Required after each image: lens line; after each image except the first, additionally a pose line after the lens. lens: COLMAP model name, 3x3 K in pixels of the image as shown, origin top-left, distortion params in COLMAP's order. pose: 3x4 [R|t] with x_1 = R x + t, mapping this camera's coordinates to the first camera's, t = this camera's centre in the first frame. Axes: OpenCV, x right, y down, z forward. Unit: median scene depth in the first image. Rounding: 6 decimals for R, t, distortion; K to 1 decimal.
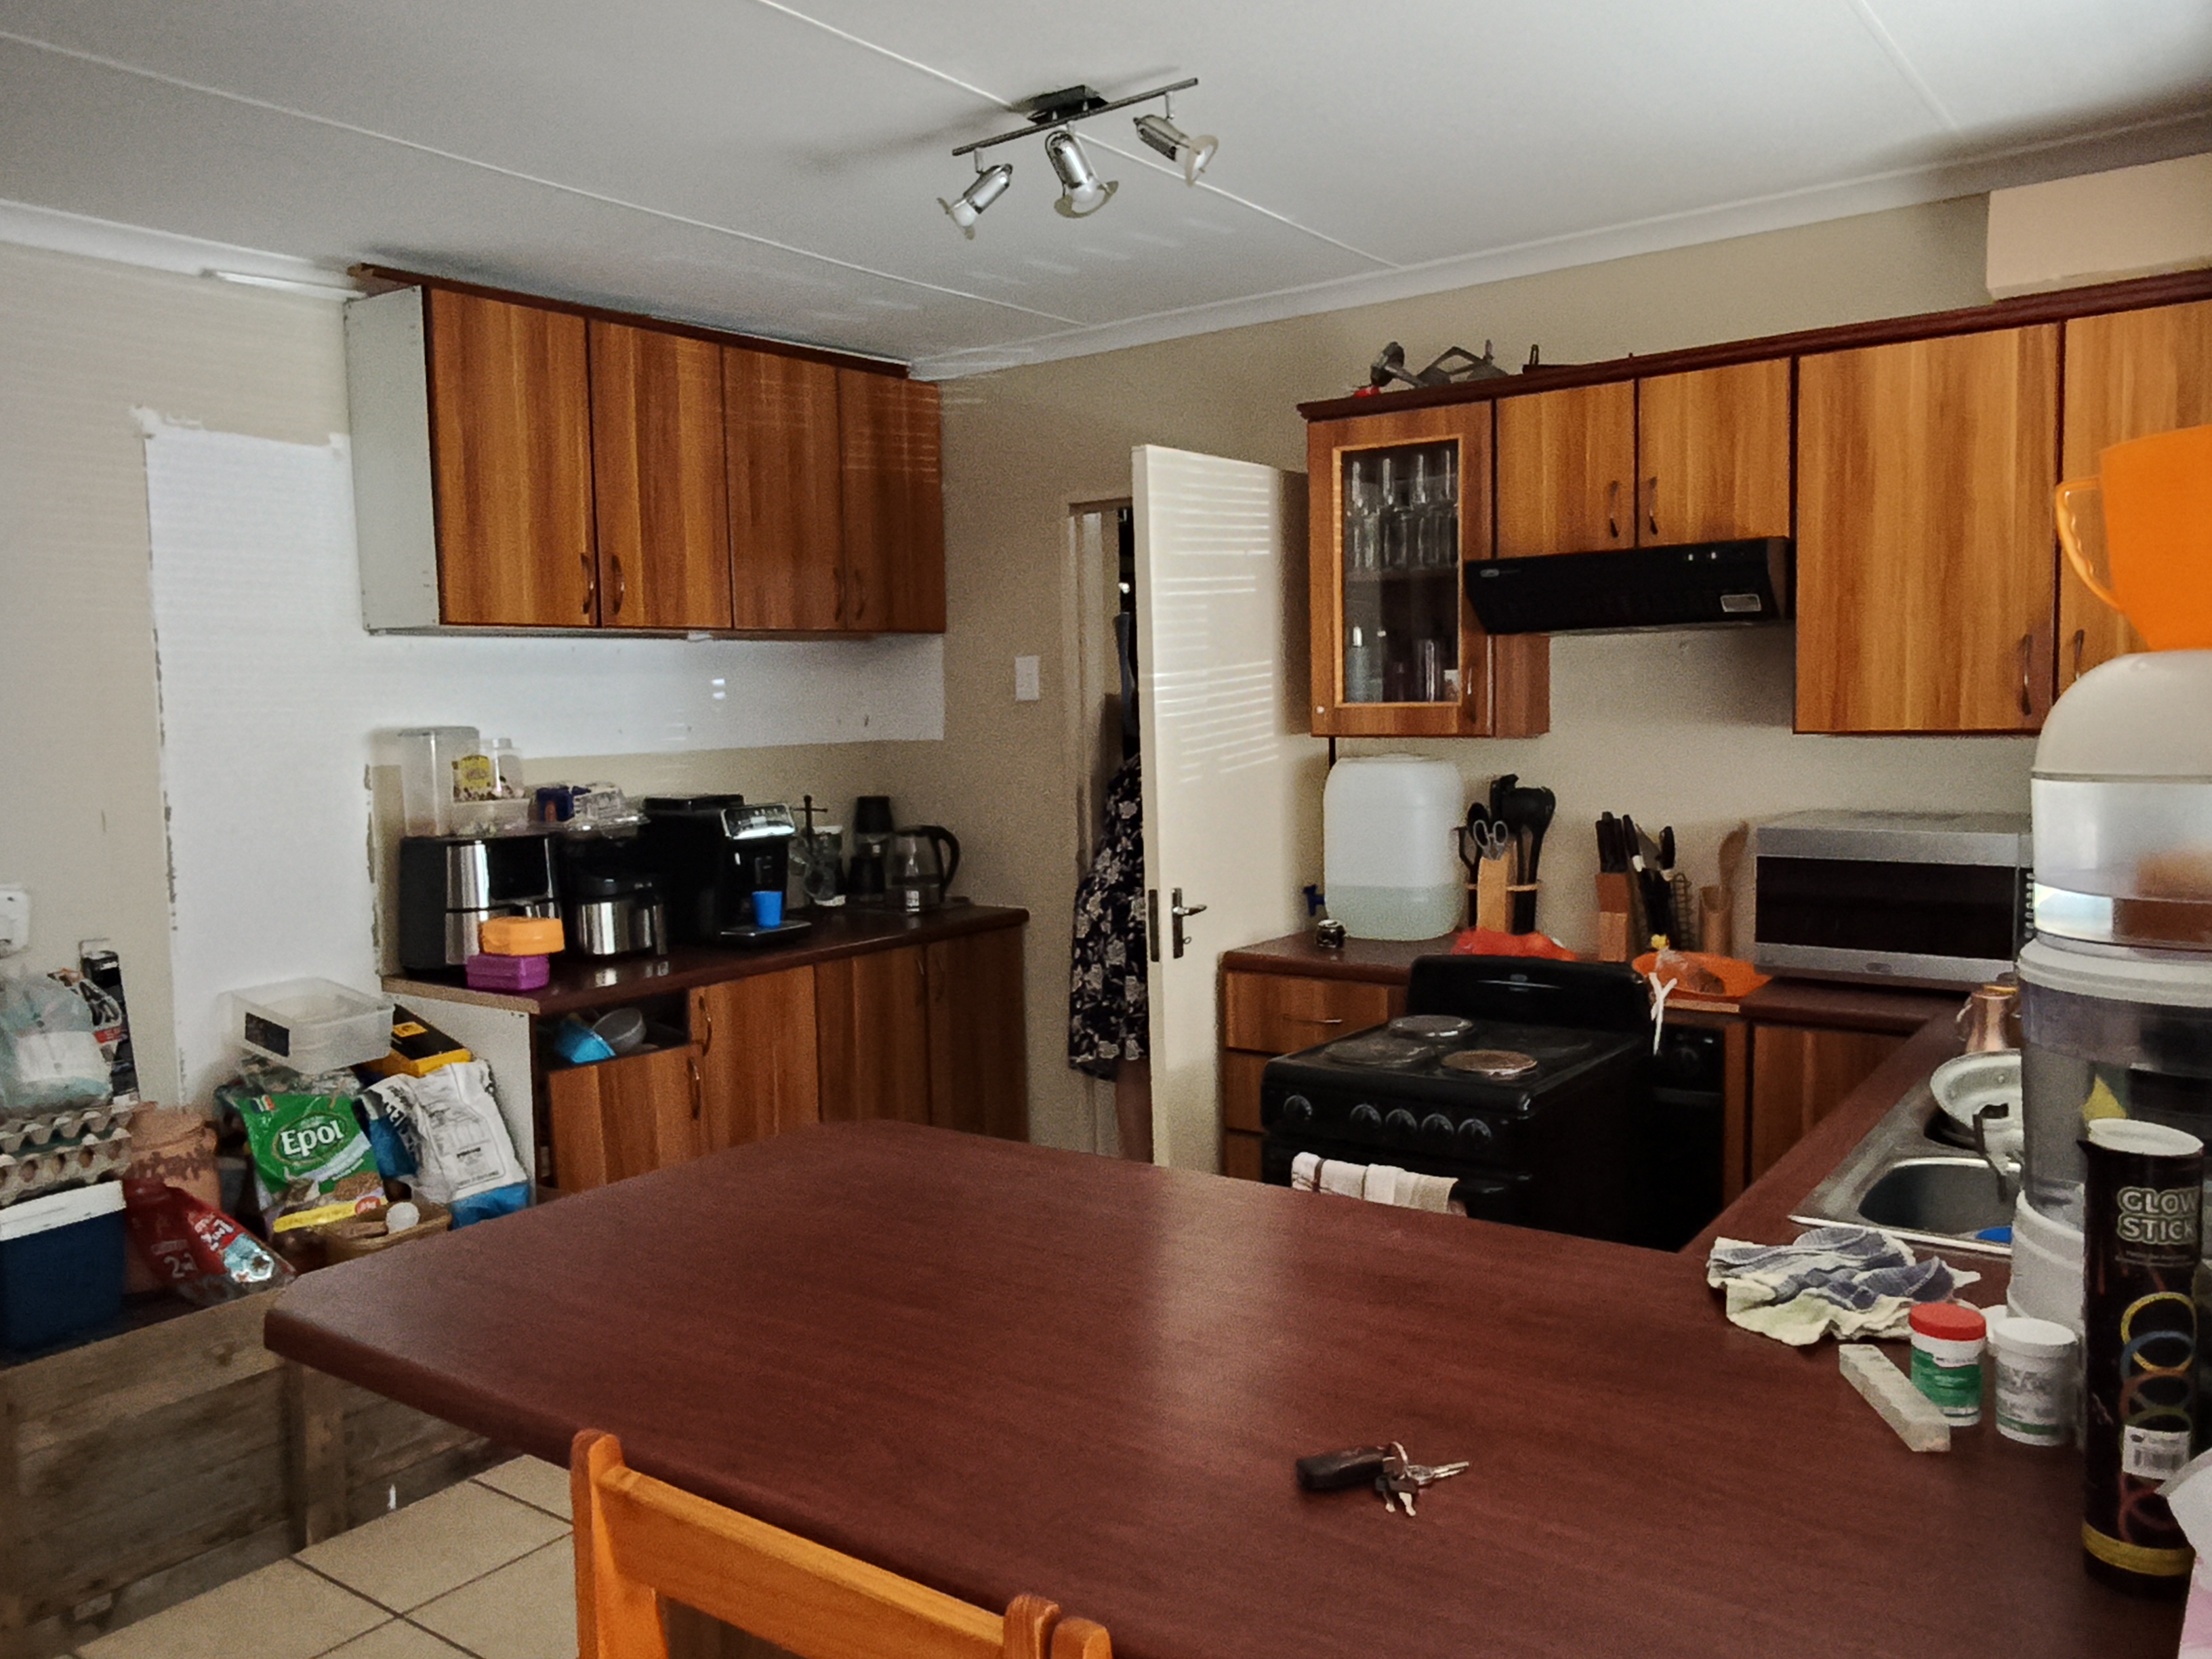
lens RADIAL K [[1646.2, 0, 1117.6], [0, 1646.2, 811.8], [0, 0, 1]] dist [-0.013631, 0.000527]
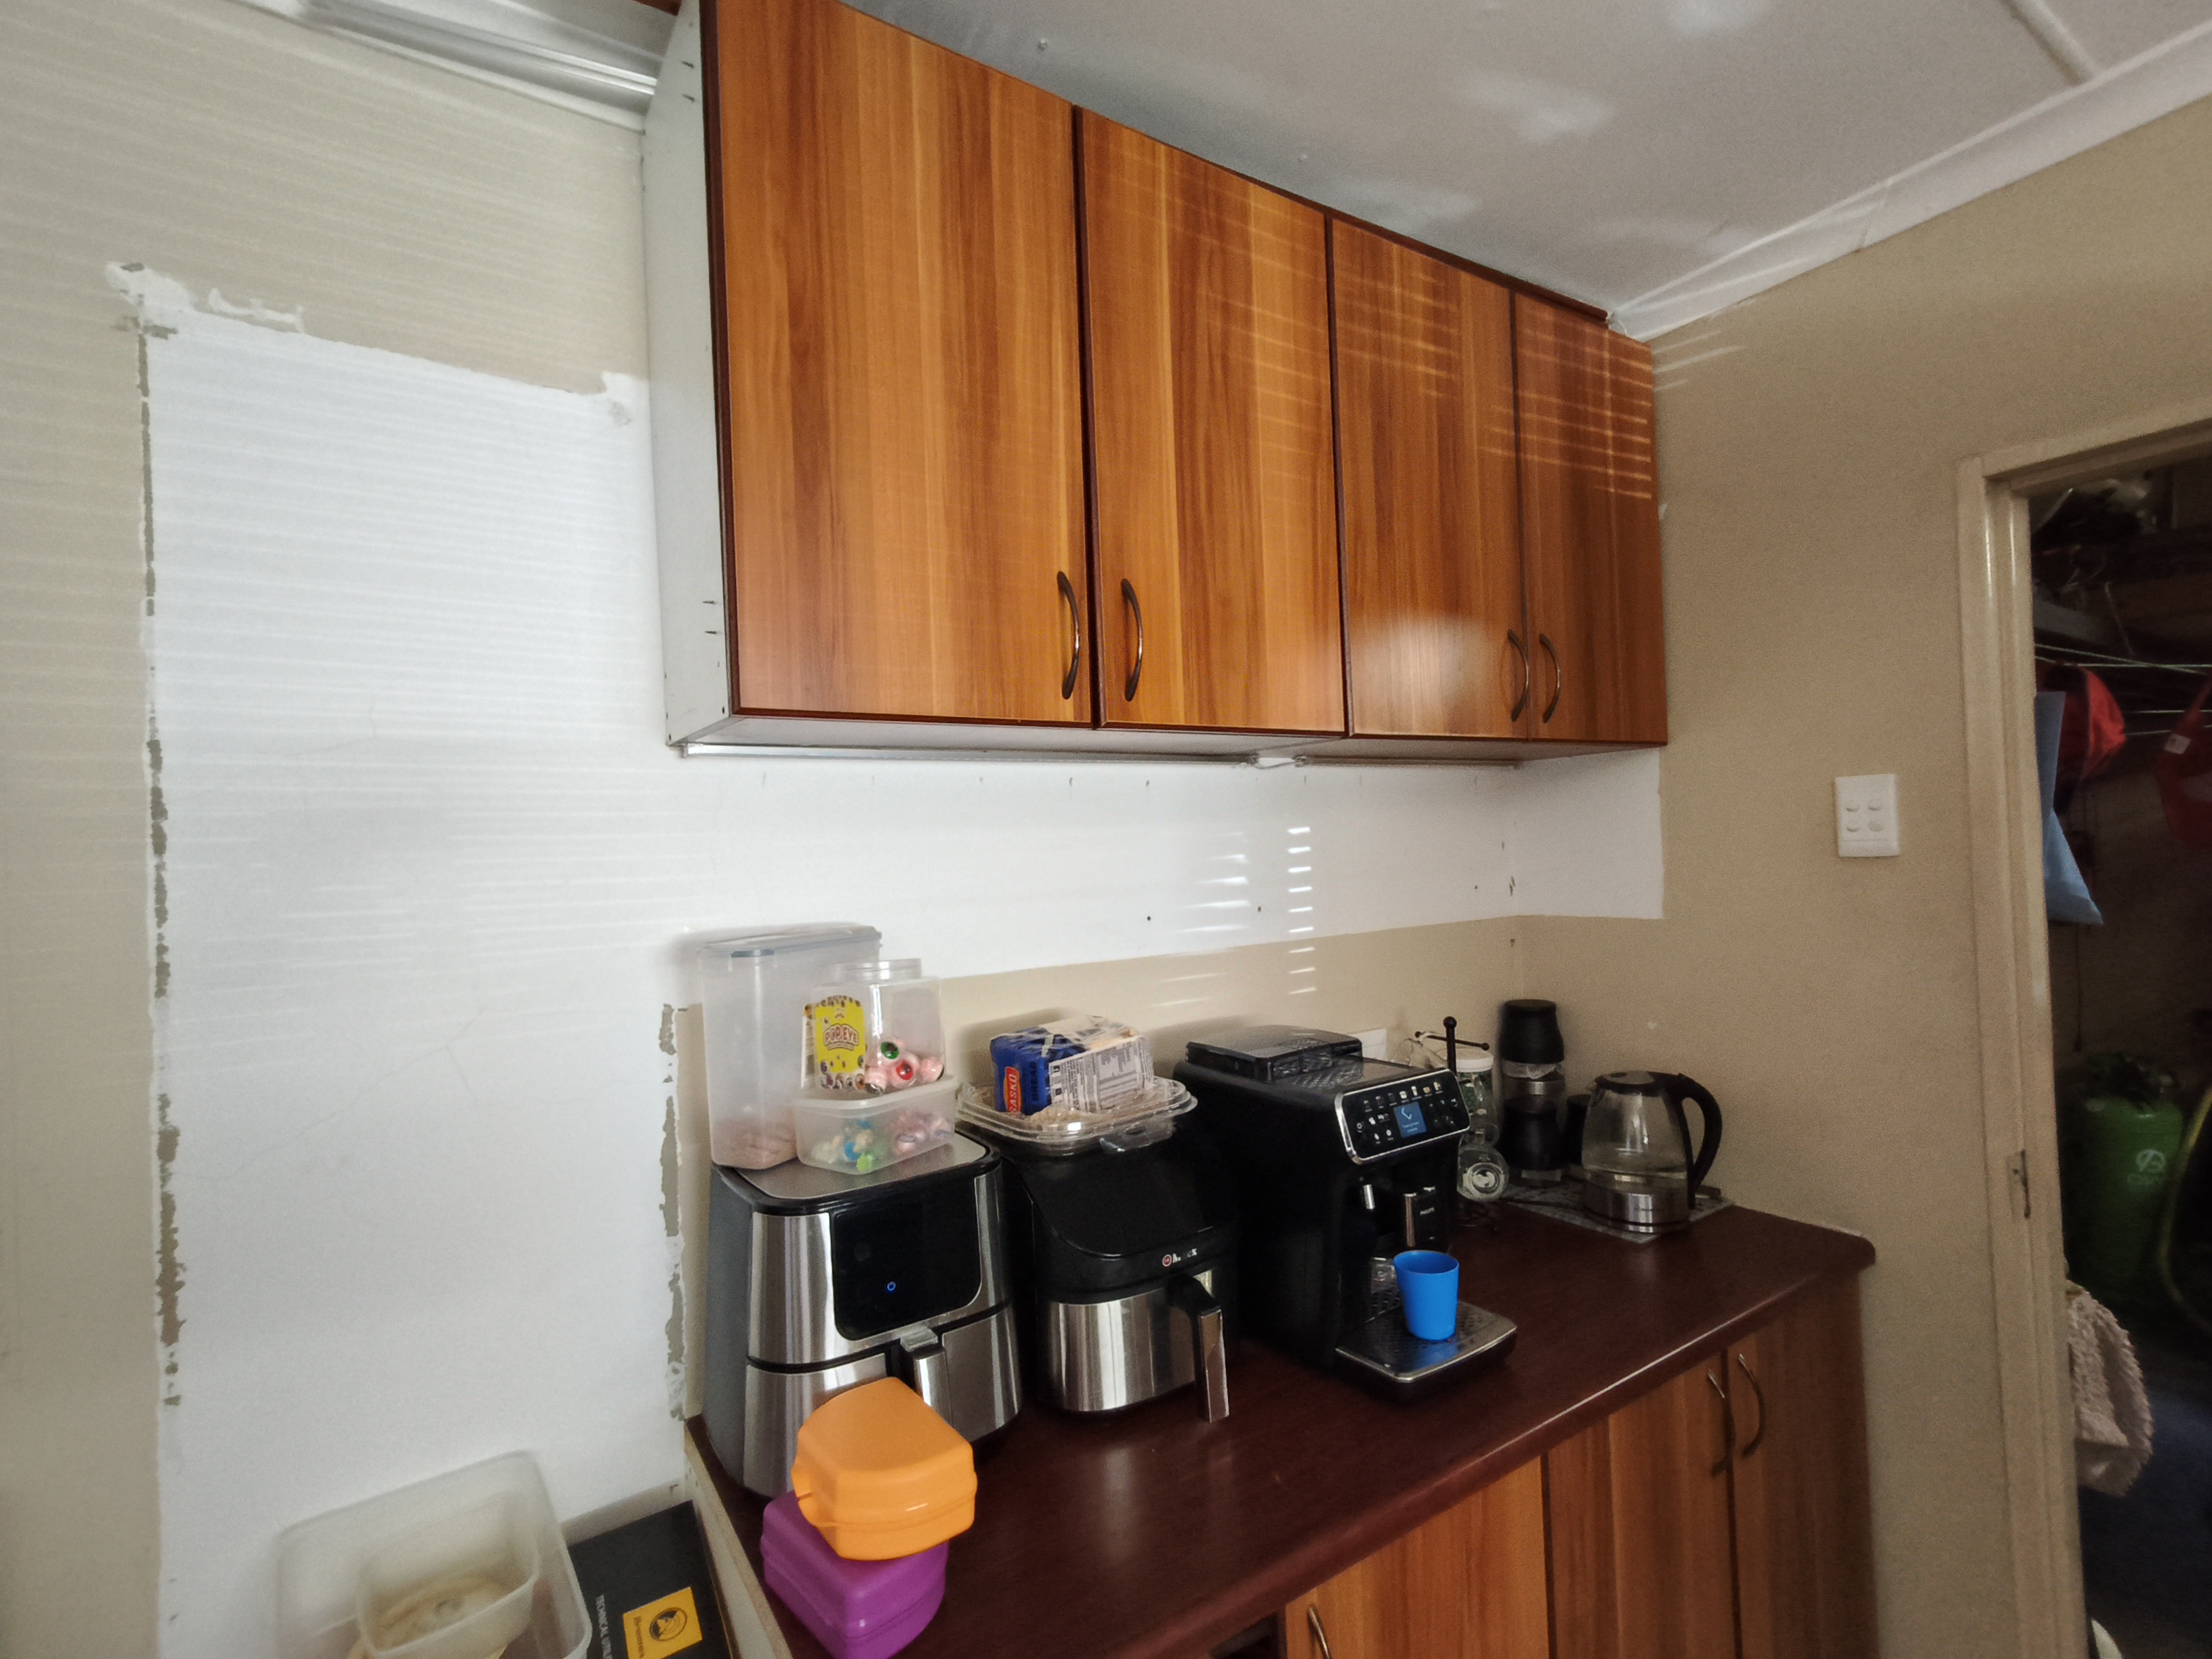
lens RADIAL K [[1022.7, 0, 1110.8], [0, 1022.7, 824.1], [0, 0, 1]] dist [0.002587, 0.000735]
pose [[0.934263, -0.017924, -0.356134, -0.199557], [-0.010388, 0.996944, -0.077426, -0.058809], [0.356433, 0.076036, 0.931222, 0.706729]]
